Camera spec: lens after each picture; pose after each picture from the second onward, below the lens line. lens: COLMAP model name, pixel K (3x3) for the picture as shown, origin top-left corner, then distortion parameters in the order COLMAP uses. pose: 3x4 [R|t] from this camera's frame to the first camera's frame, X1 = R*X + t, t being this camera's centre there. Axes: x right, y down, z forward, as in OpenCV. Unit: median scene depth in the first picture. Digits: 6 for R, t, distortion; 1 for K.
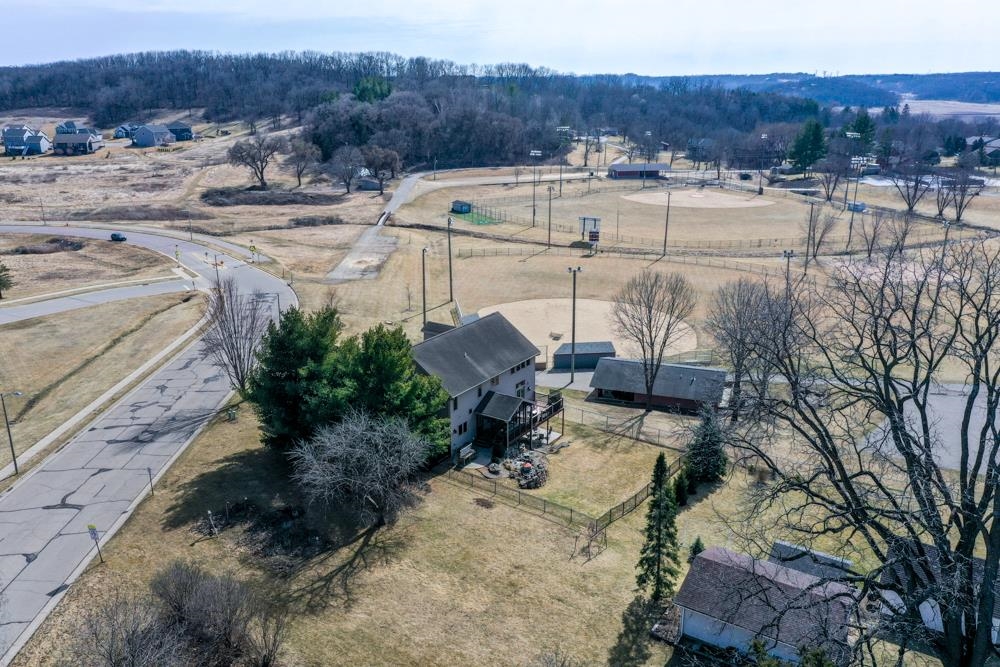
lens RADIAL K [[792.5, 0, 498.1], [0, 792.5, 333.8], [0, 0, 1]] dist [0.031897, -0.004088]
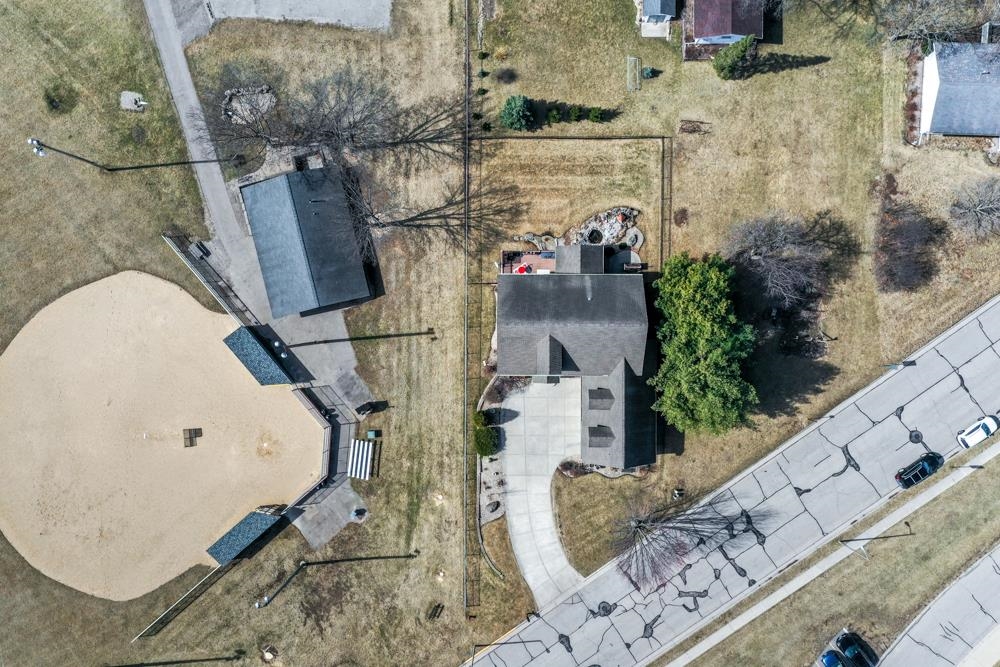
lens RADIAL K [[787.9, 0, 498.6], [0, 787.9, 341.5], [0, 0, 1]] dist [0.031562, 0.001218]
pose [[-0.543055, -0.839695, -0.001714, -0.008782], [0.248340, -0.162557, 0.954936, -0.438875], [-0.802134, 0.518157, 0.296808, 0.342077]]
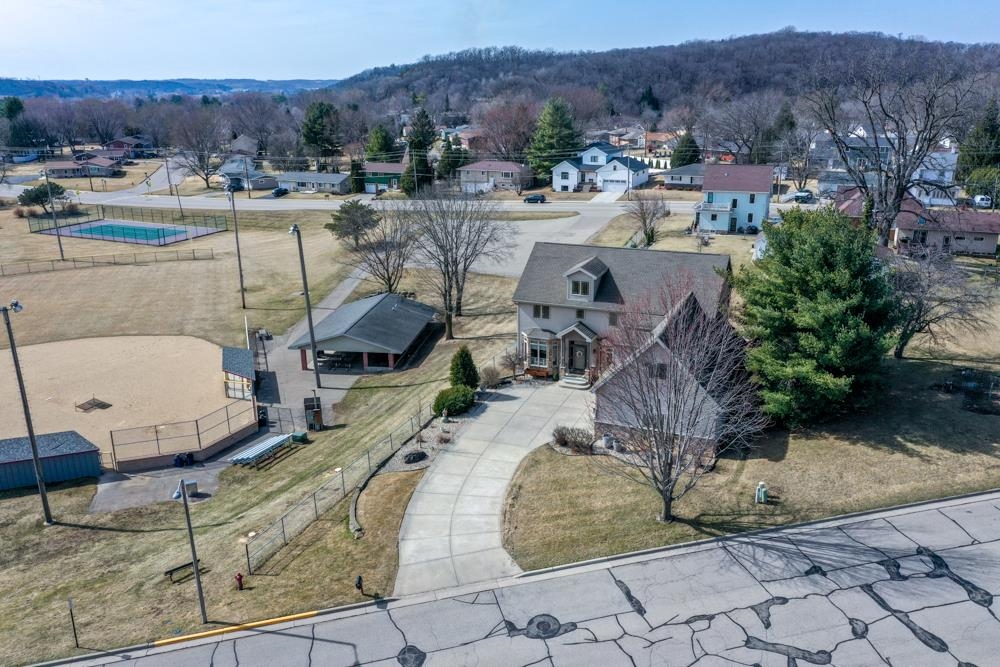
lens RADIAL K [[798.8, 0, 500.0], [0, 798.8, 333.5], [0, 0, 1]] dist [0.032711, -0.001277]
pose [[-0.182808, -0.295482, 0.937695, -0.349952], [0.296608, 0.892751, 0.339144, -0.103490], [-0.937339, 0.340126, -0.075560, 0.525653]]
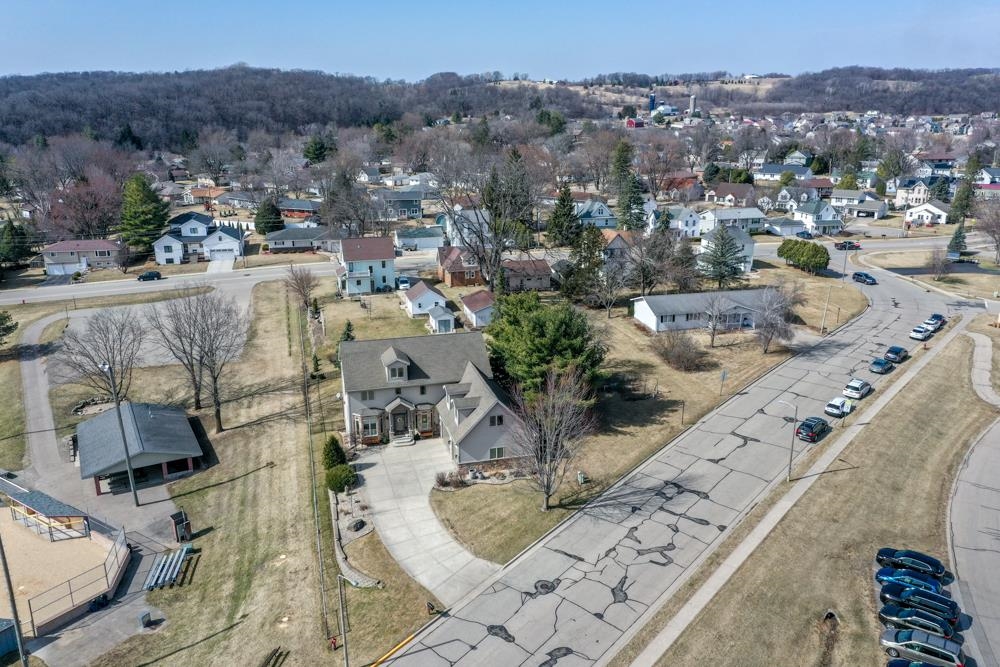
lens RADIAL K [[787.9, 0, 498.6], [0, 787.9, 341.5], [0, 0, 1]] dist [0.031562, 0.001218]
pose [[-0.742072, -0.196390, 0.640906, -0.364817], [0.199295, 0.848244, 0.490677, -0.220529], [-0.640009, 0.491847, -0.590318, 0.680863]]
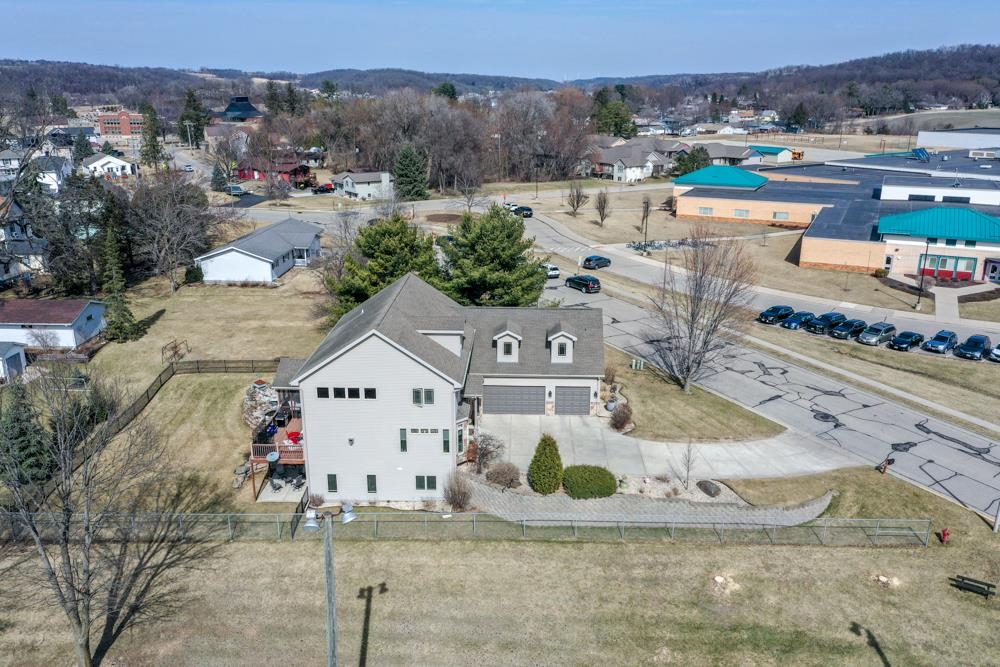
lens RADIAL K [[792.5, 0, 498.1], [0, 792.5, 333.8], [0, 0, 1]] dist [0.031897, -0.004088]
pose [[-0.854986, 0.150749, -0.496260, 0.095261], [-0.156050, 0.837722, 0.523326, -0.156912], [0.494619, 0.524878, -0.692716, 0.673969]]
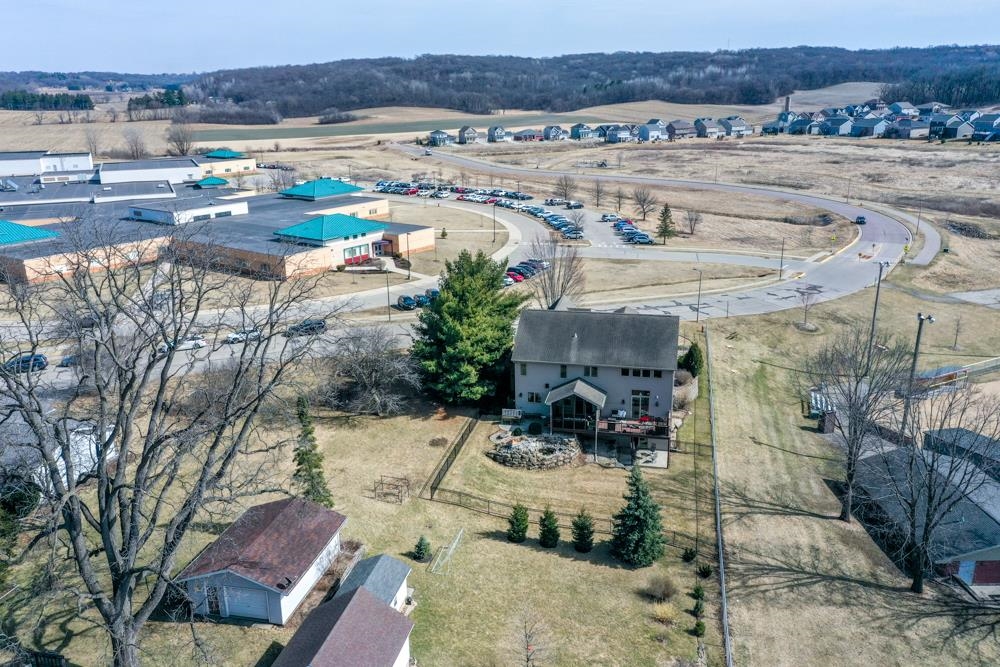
lens RADIAL K [[792.5, 0, 498.1], [0, 792.5, 333.8], [0, 0, 1]] dist [0.031897, -0.004088]
pose [[0.349146, 0.272561, -0.896553, 0.347234], [-0.261332, 0.947126, 0.186165, -0.057518], [0.899890, 0.169299, 0.401915, 0.213704]]
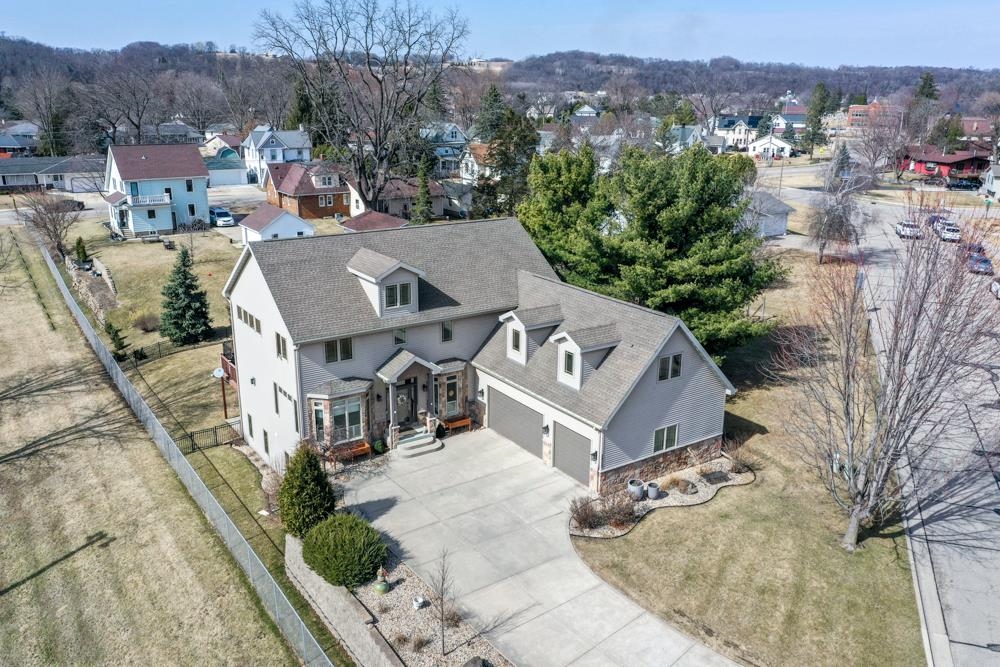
lens RADIAL K [[815.2, 0, 496.3], [0, 815.2, 334.5], [0, 0, 1]] dist [0.030549, -0.003905]
pose [[-0.920029, -0.119969, 0.373035, -0.143095], [0.107229, 0.838564, 0.534147, -0.099682], [-0.376894, 0.531431, -0.758638, 0.619032]]
